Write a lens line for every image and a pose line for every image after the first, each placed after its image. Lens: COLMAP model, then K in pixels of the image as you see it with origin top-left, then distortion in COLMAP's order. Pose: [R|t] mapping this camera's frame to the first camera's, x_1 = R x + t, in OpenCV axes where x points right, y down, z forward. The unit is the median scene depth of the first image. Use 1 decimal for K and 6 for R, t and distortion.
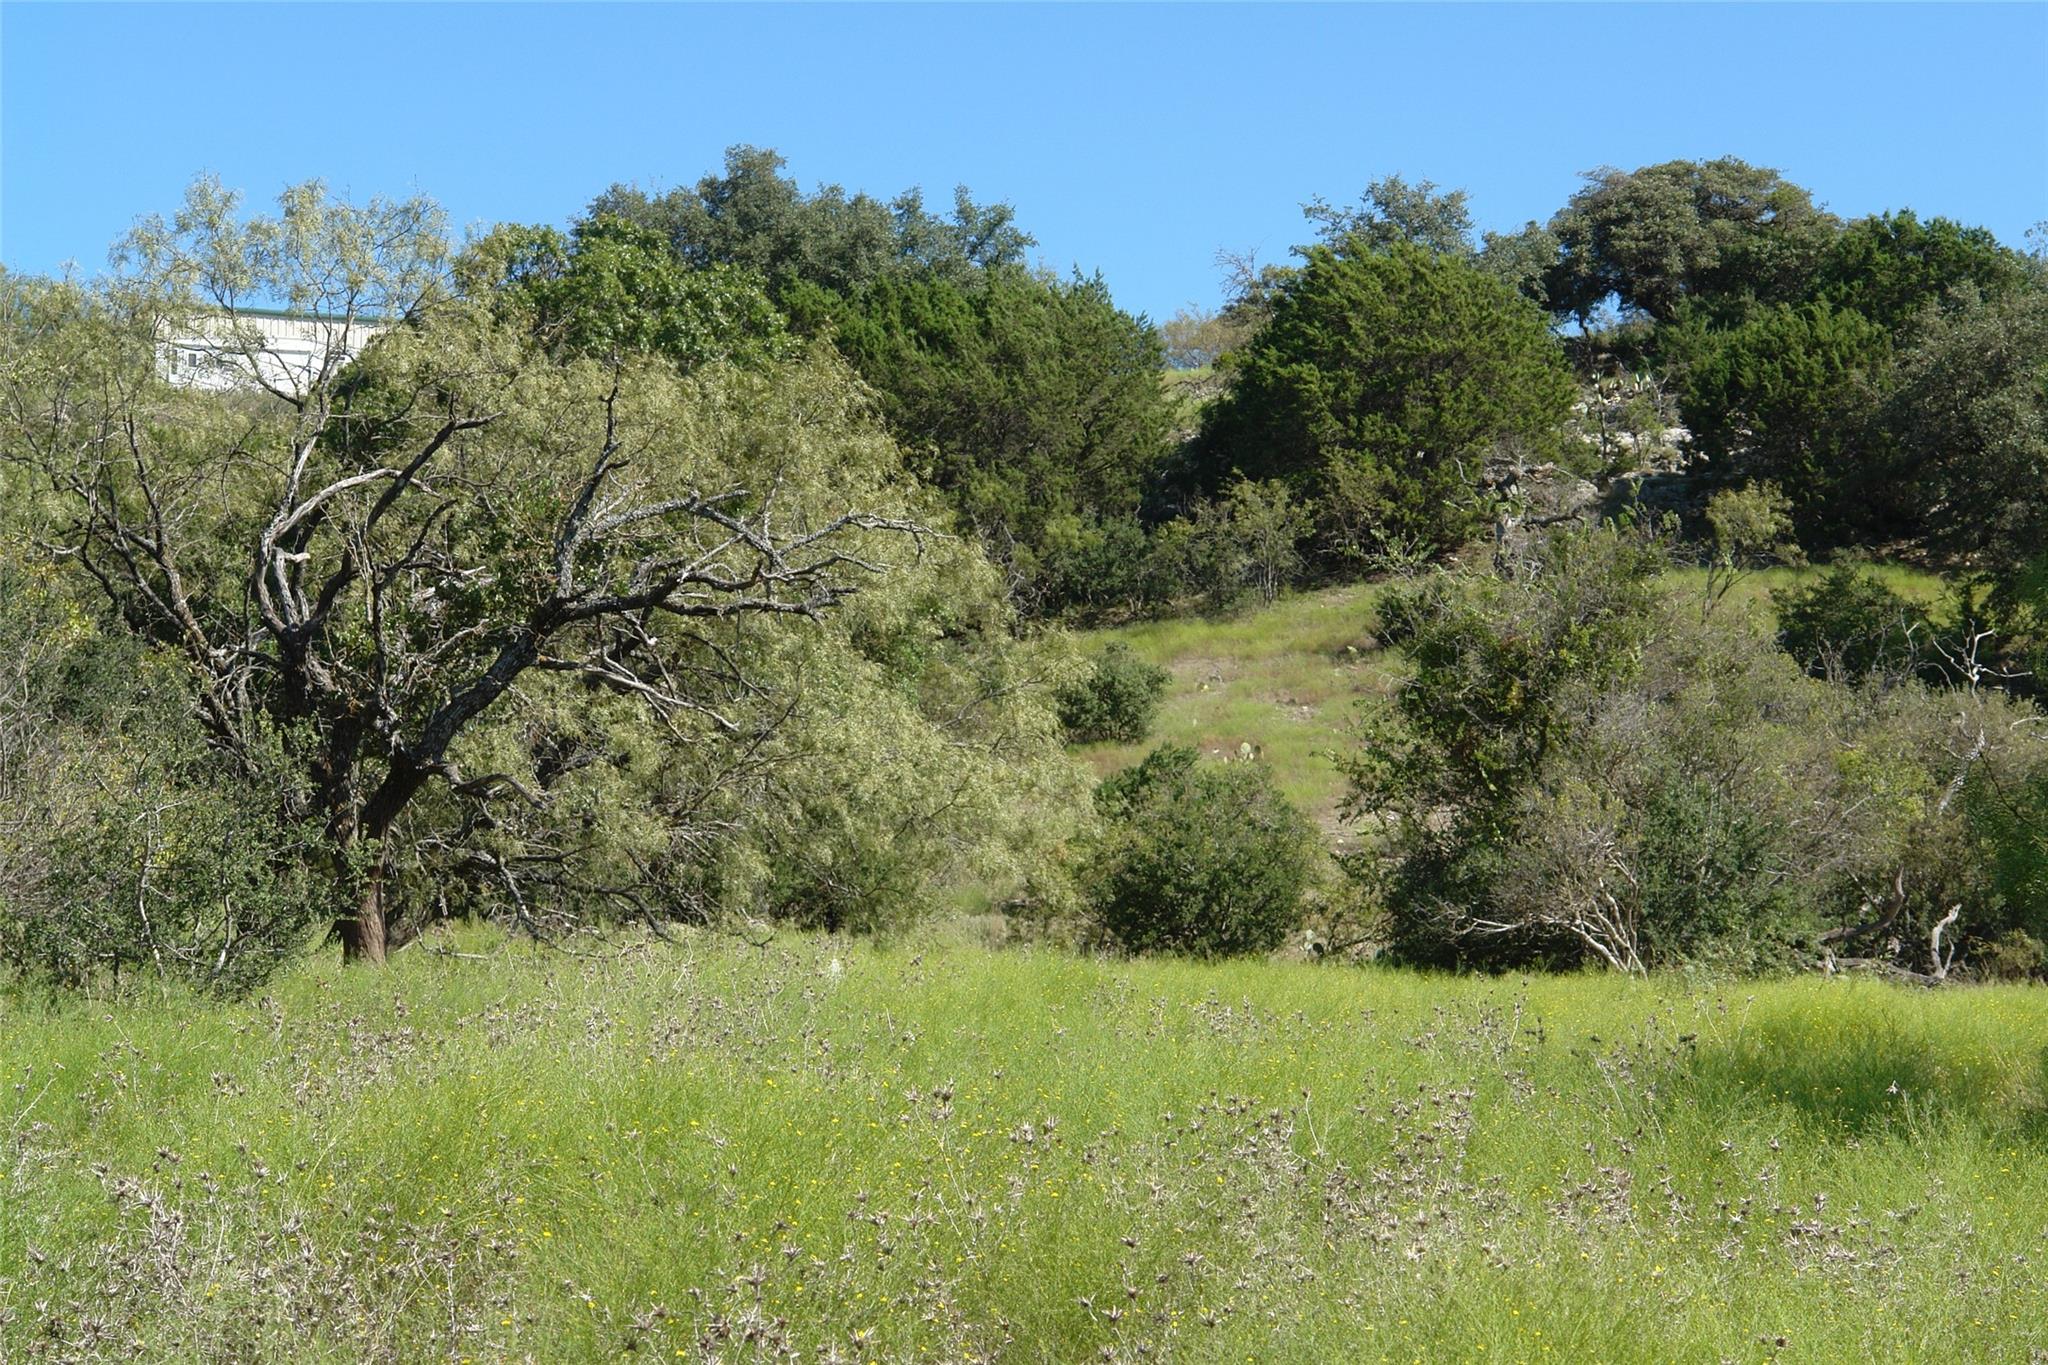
lens RADIAL K [[4852.8, 0, 1024.0], [0, 4852.8, 682.5], [0, 0, 1]] dist [0.456175, -0.027627]
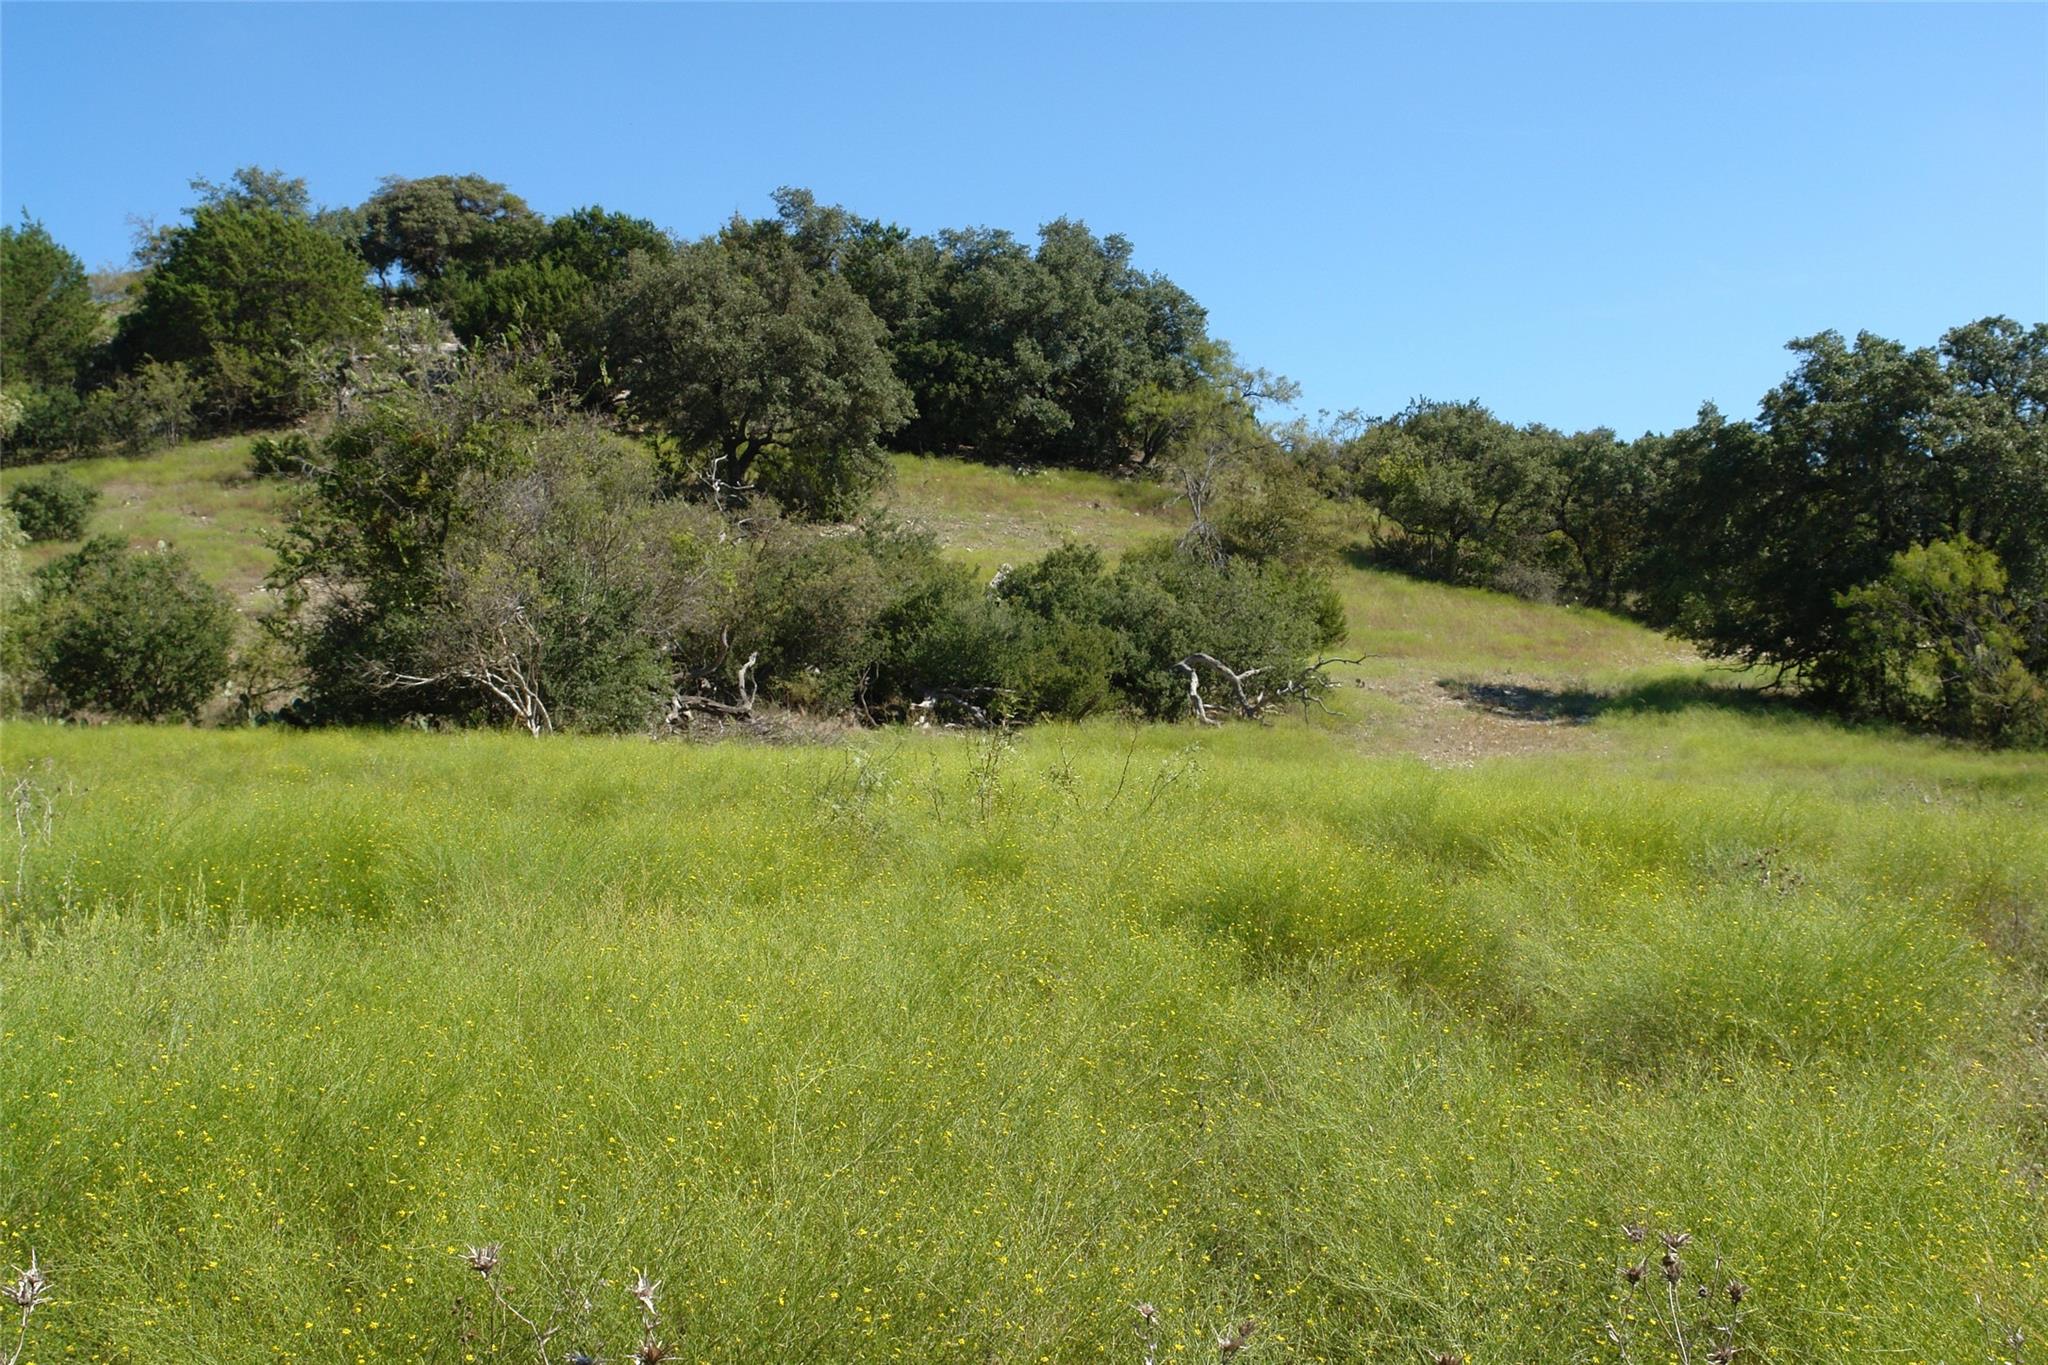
lens RADIAL K [[2329.8, 0, 1024.0], [0, 2329.8, 682.5], [0, 0, 1]] dist [-0.003869, 0.060776]
pose [[0.917596, -0.019873, 0.397016, 0.005927], [-0.005104, 0.998078, 0.061754, 0.009344], [-0.397481, -0.058692, 0.915732, 0.259835]]
